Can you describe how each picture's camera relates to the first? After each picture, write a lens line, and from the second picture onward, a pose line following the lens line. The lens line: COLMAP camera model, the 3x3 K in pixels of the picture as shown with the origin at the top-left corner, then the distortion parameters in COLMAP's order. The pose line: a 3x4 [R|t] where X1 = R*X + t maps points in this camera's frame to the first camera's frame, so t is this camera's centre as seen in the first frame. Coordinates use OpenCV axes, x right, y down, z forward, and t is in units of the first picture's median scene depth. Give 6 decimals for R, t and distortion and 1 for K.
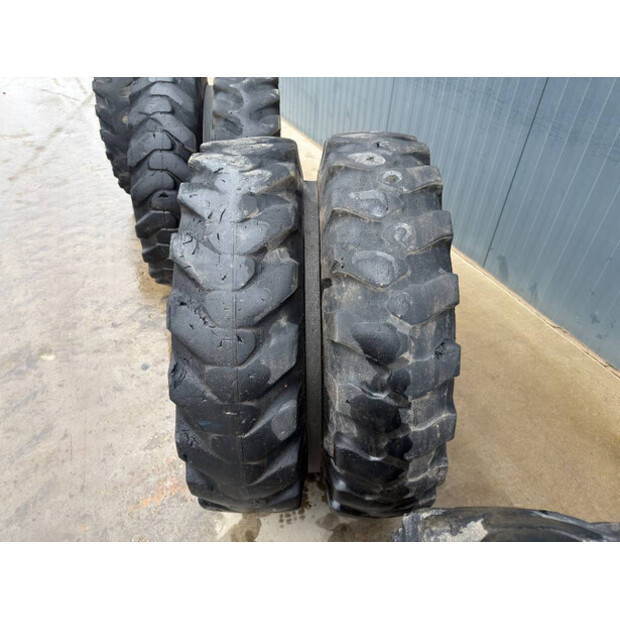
lens RADIAL K [[461.5, 0, 310.0], [0, 461.5, 310.0], [0, 0, 1]] dist [0.043964, -0.036592]
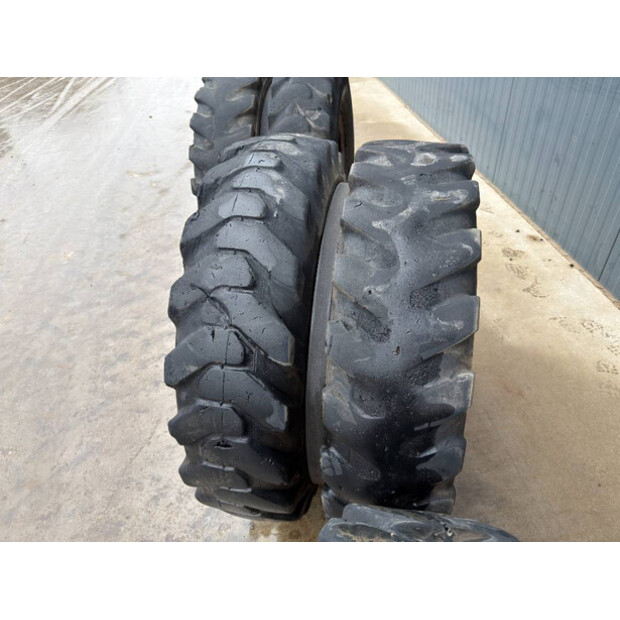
lens RADIAL K [[461.5, 0, 310.0], [0, 461.5, 310.0], [0, 0, 1]] dist [0.043964, -0.036592]
pose [[0.953959, 0.094943, -0.284513, -0.069925], [-0.087598, 0.995413, 0.038461, -0.313754], [0.286860, -0.011767, 0.957900, 0.404710]]
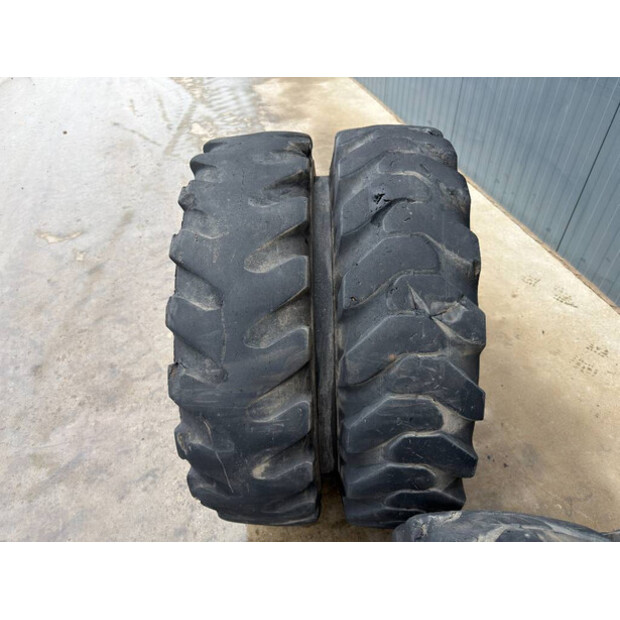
lens RADIAL K [[467.0, 0, 310.0], [0, 467.0, 310.0], [0, 0, 1]] dist [0.004640, -0.001809]
pose [[0.986234, 0.048562, -0.158062, -0.350871], [-0.035634, 0.995860, 0.083628, -0.620605], [0.161469, -0.076844, 0.983882, 0.765161]]
